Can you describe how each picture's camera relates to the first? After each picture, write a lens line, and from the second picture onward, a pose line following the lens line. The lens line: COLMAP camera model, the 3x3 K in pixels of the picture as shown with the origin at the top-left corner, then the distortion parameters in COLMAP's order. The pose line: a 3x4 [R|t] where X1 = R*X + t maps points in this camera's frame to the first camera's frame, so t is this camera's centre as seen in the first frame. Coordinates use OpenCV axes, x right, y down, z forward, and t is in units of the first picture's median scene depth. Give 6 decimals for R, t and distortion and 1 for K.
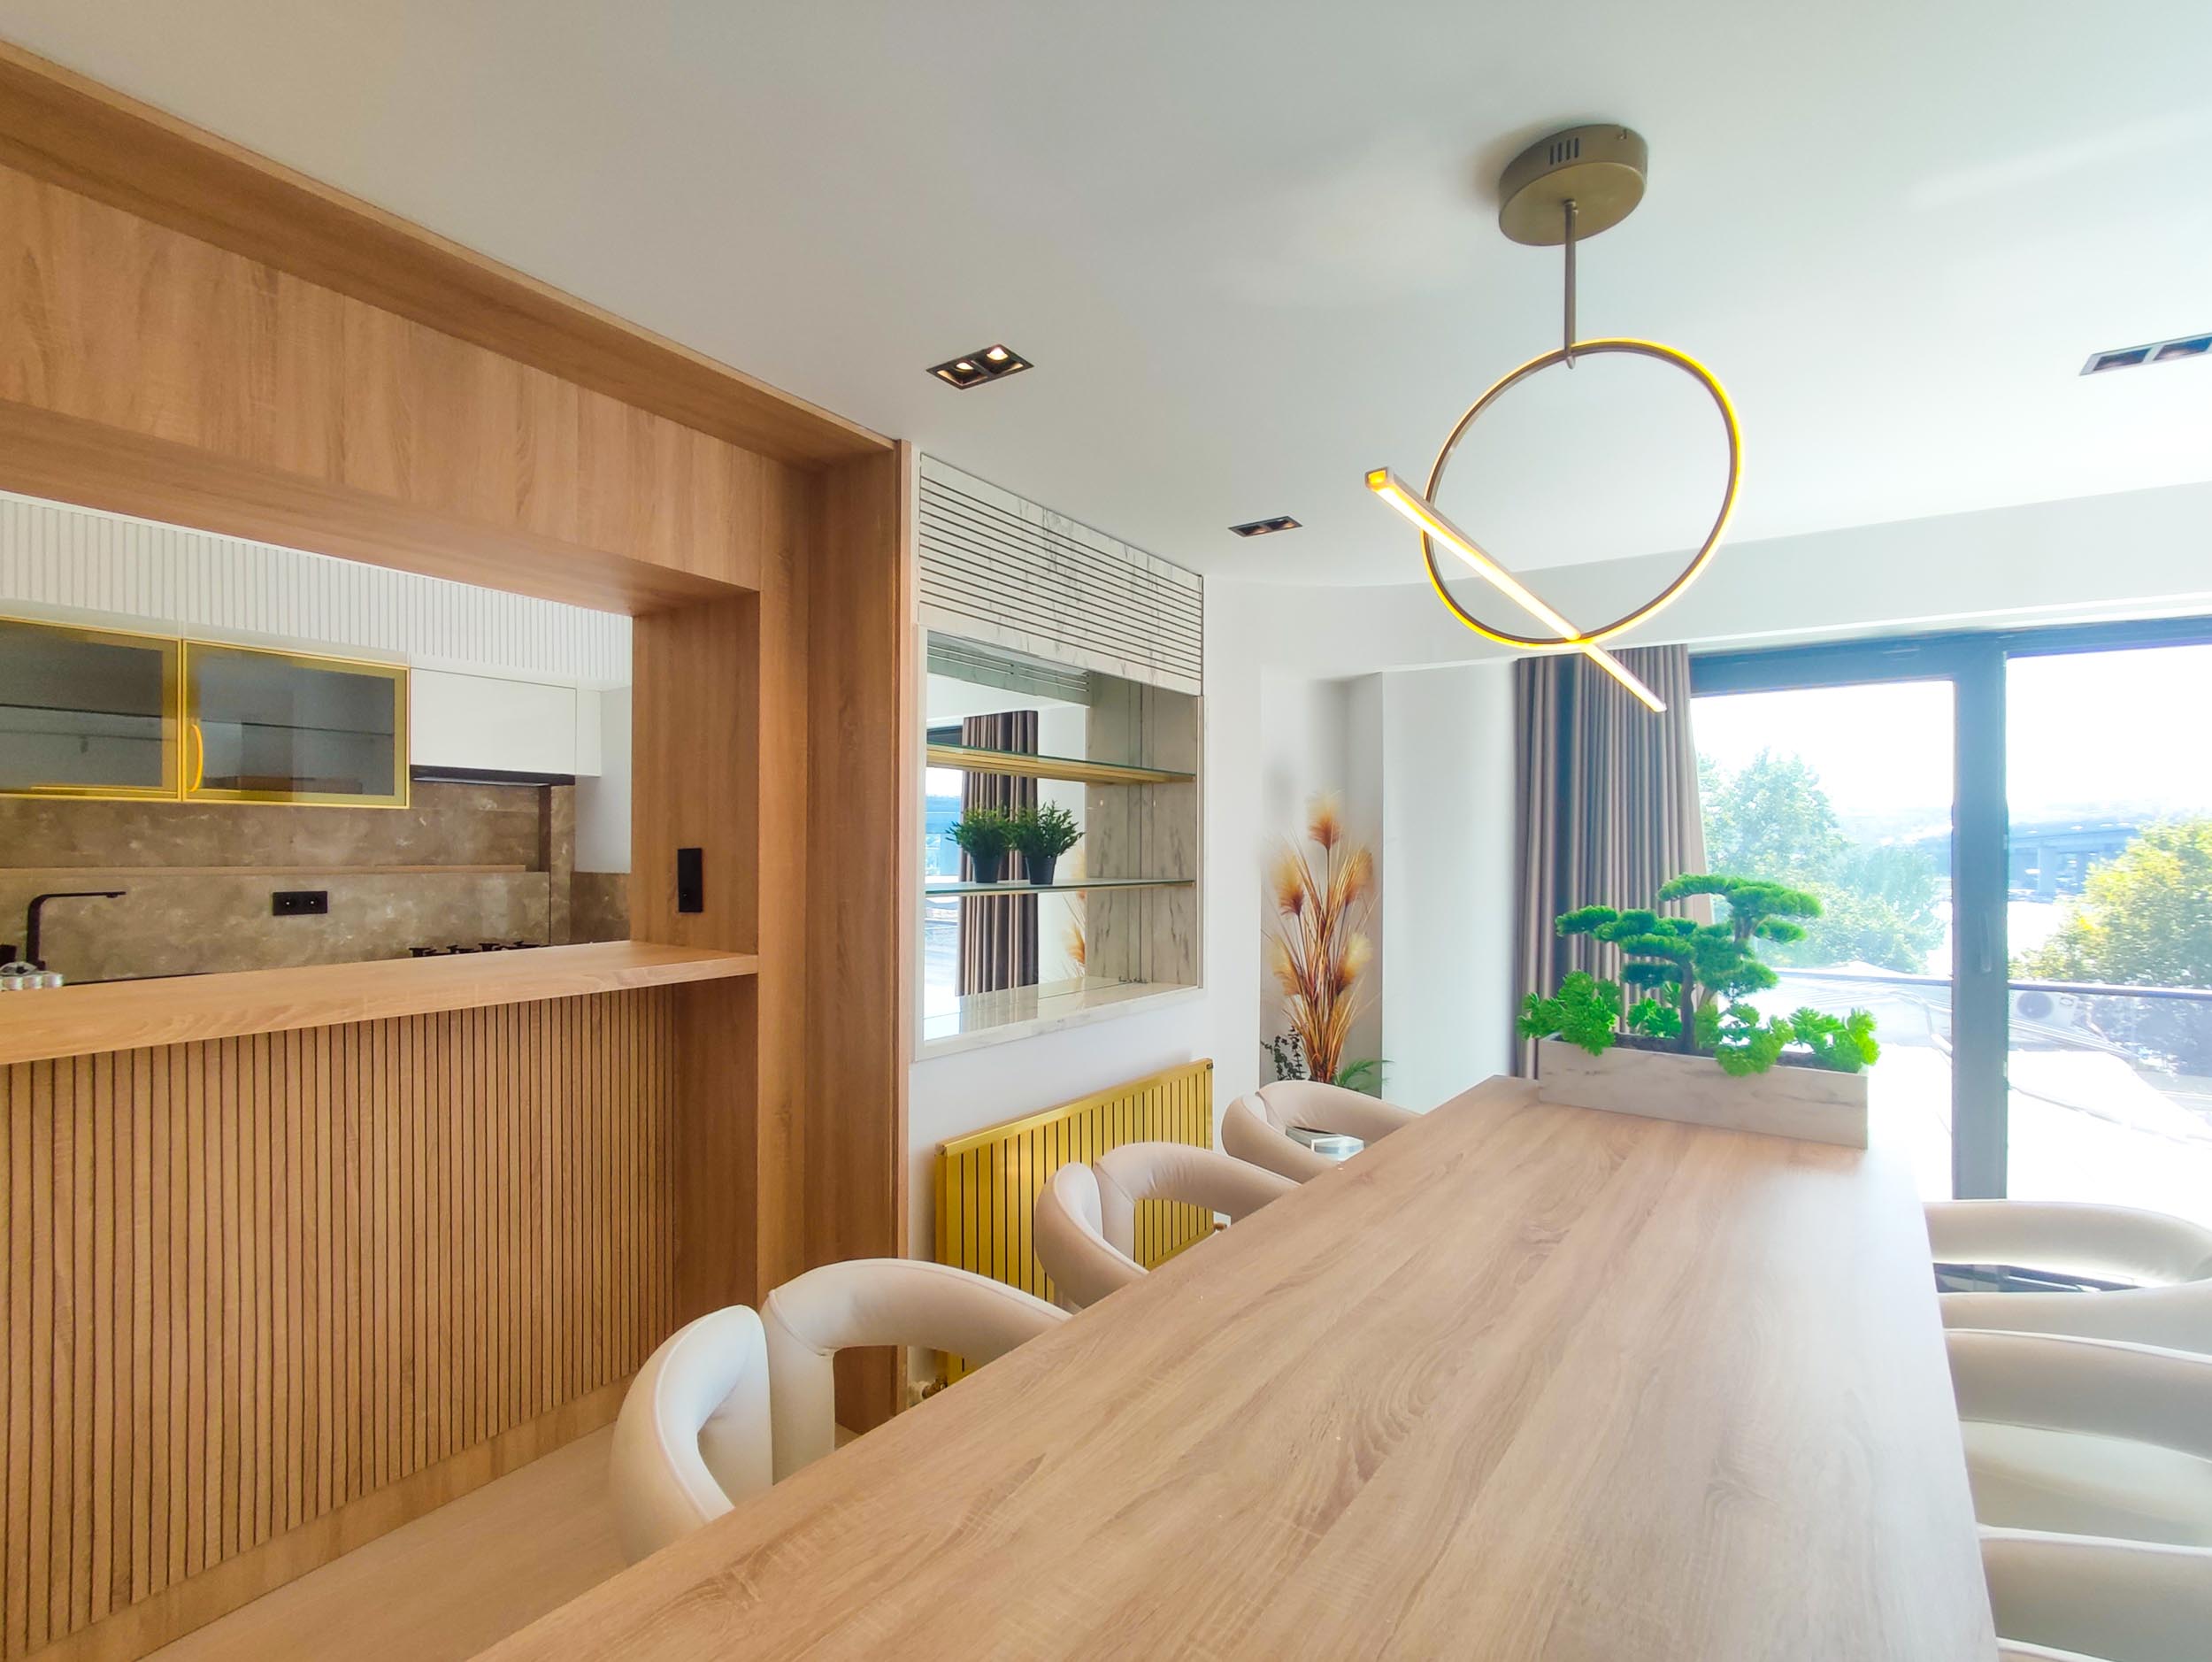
lens RADIAL K [[1023.0, 0, 1093.8], [0, 1023.0, 839.4], [0, 0, 1]] dist [-0.009885, 0.003199]
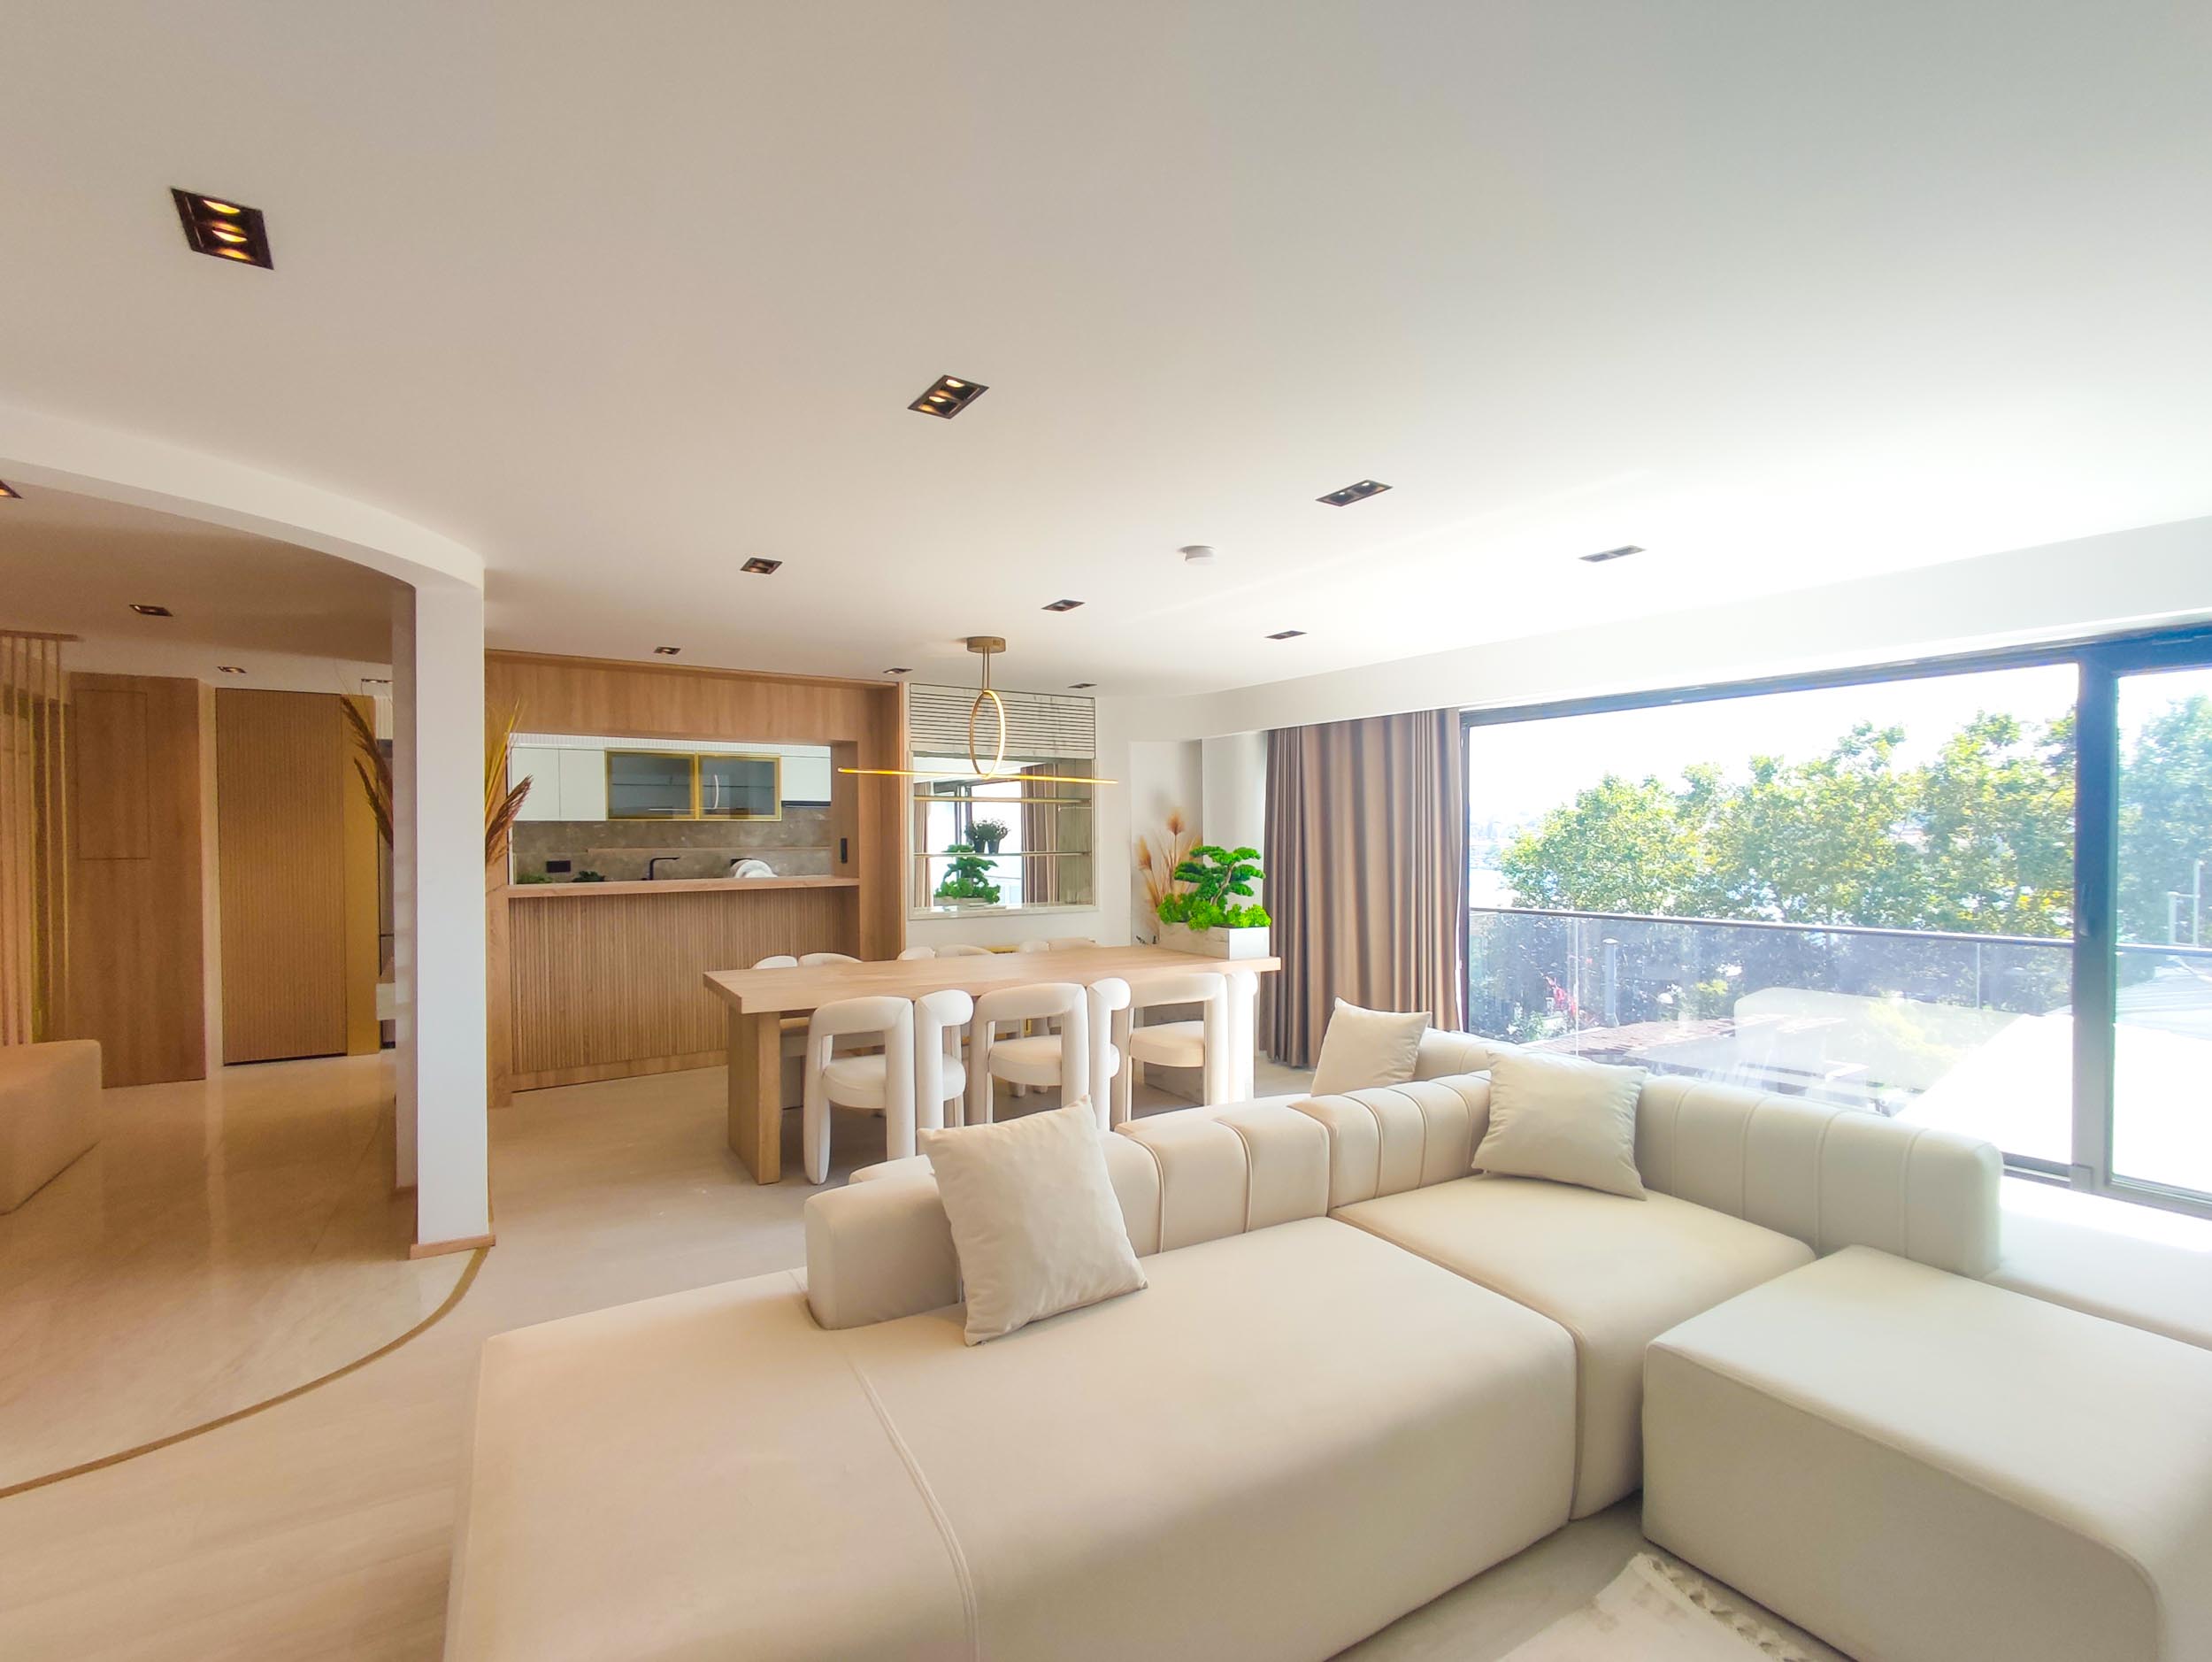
lens RADIAL K [[1023.0, 0, 1102.0], [0, 1023.0, 837.2], [0, 0, 1]] dist [-0.009885, 0.003199]
pose [[0.925058, -0.009393, -0.379710, 0.919074], [0.015046, 0.999816, 0.011922, -0.012017], [0.379528, -0.016741, 0.925029, -0.885587]]
